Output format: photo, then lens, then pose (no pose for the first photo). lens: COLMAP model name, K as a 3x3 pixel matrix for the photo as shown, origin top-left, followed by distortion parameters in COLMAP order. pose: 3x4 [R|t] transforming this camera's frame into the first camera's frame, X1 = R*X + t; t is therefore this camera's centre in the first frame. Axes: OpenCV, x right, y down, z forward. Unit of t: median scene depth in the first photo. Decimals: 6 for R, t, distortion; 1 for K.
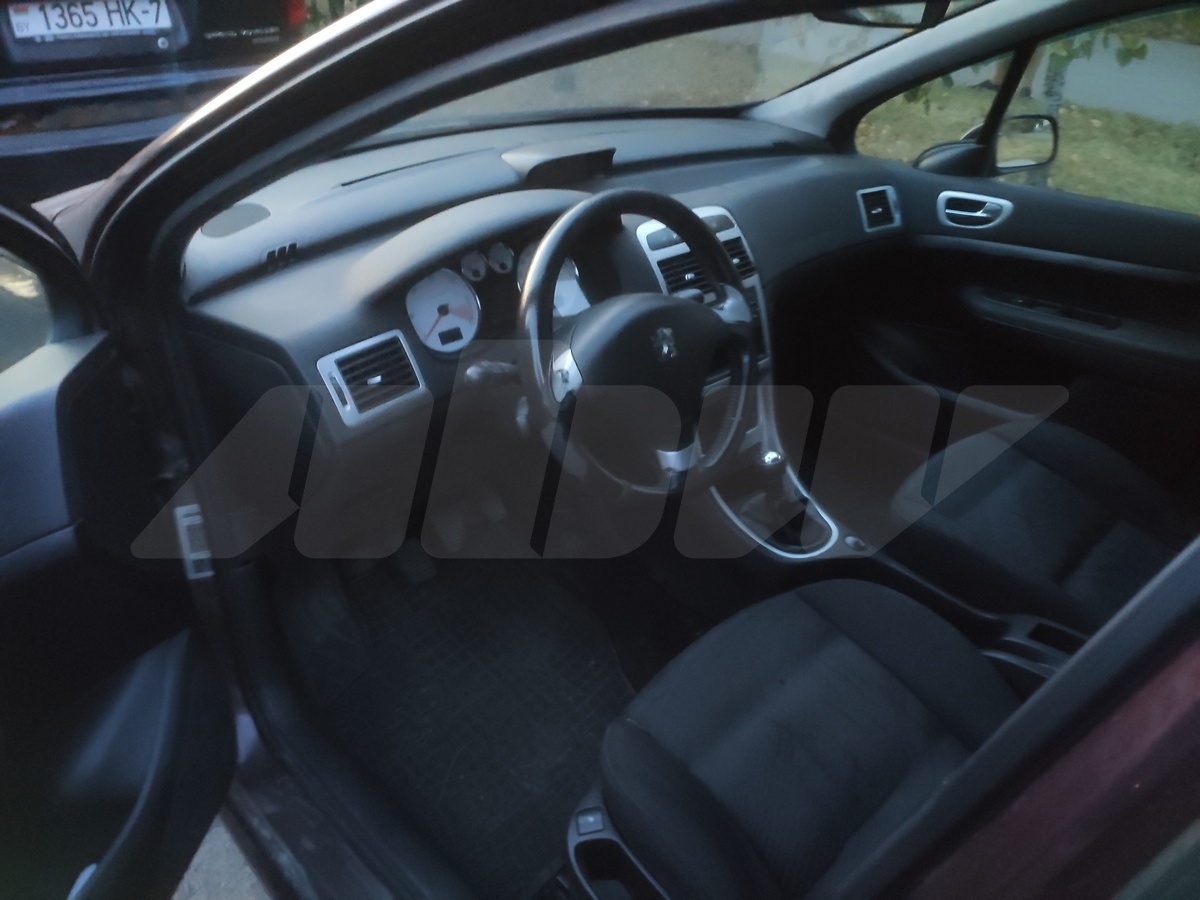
lens RADIAL K [[897.3, 0, 600.0], [0, 897.3, 450.0], [0, 0, 1]] dist [0.065089, -0.112278]
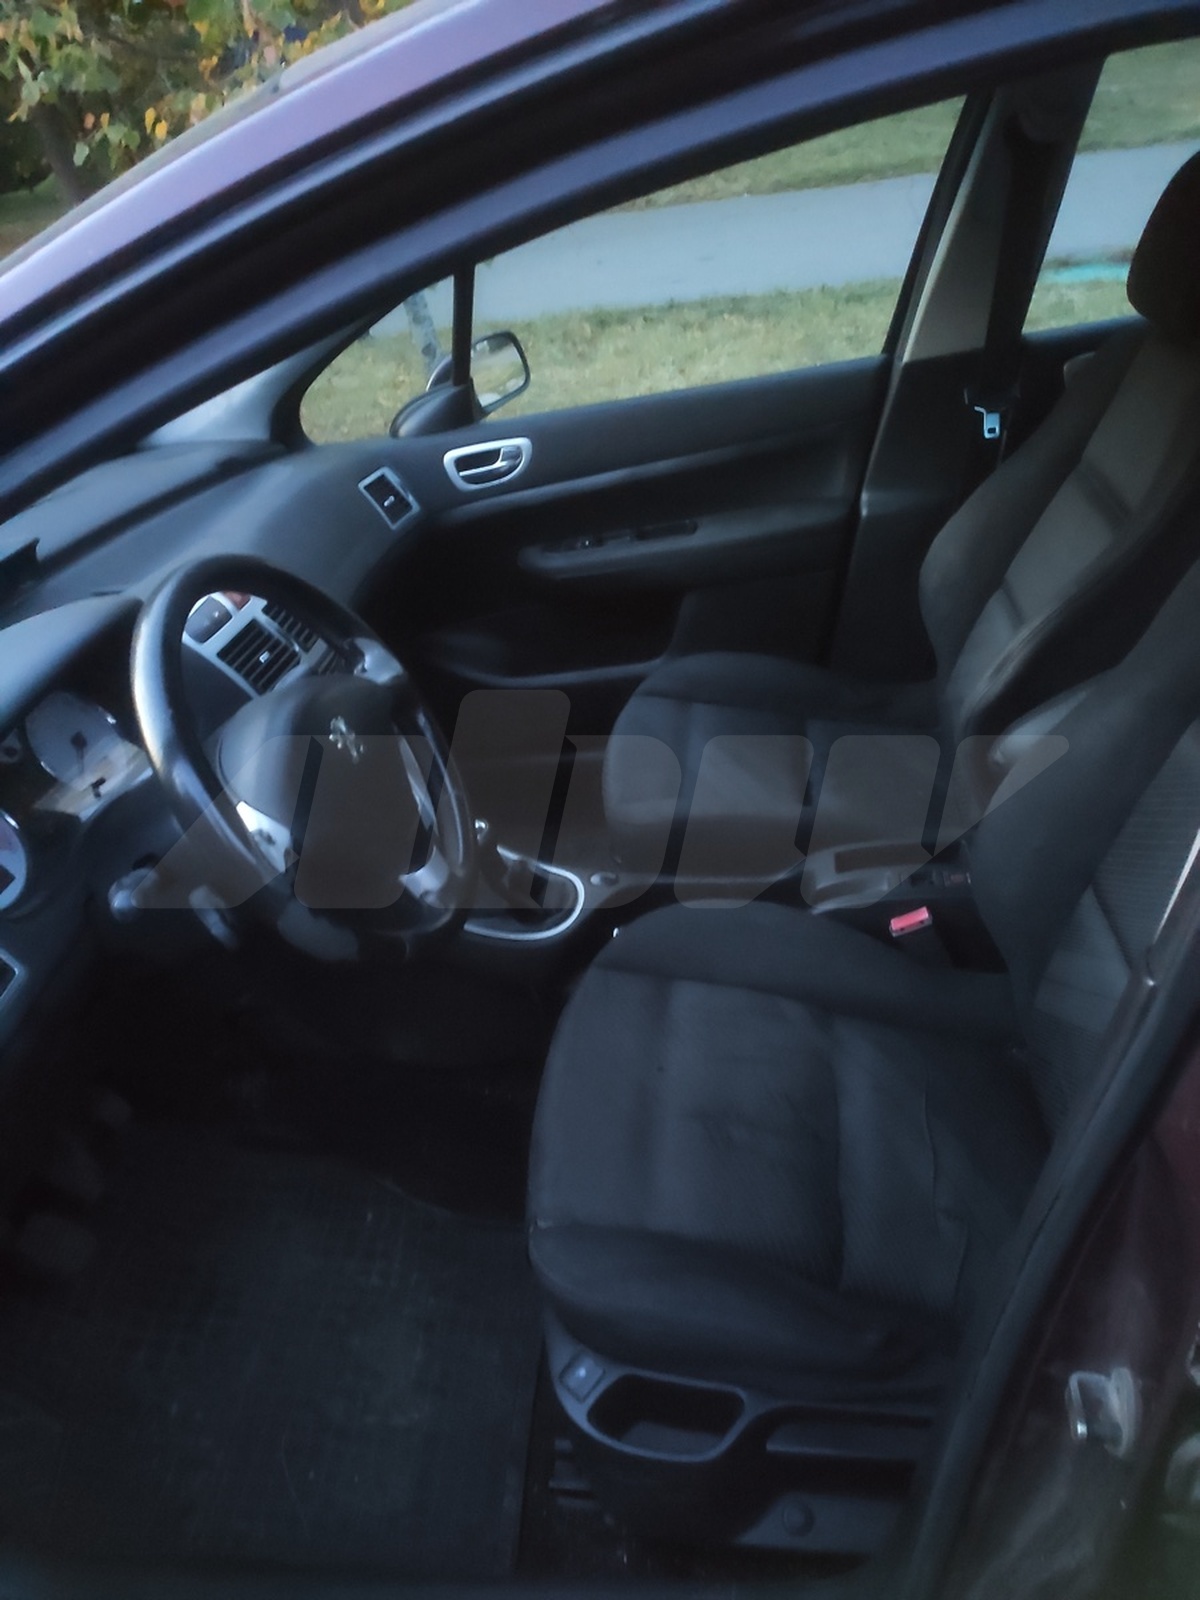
lens RADIAL K [[1196.4, 0, 573.9], [0, 1196.4, 798.2], [0, 0, 1]] dist [0.065089, -0.112278]
pose [[0.775430, -0.438990, 0.453869, -0.155660], [0.460259, 0.885046, 0.069683, -0.038645], [-0.432285, 0.154863, 0.888340, 0.054881]]
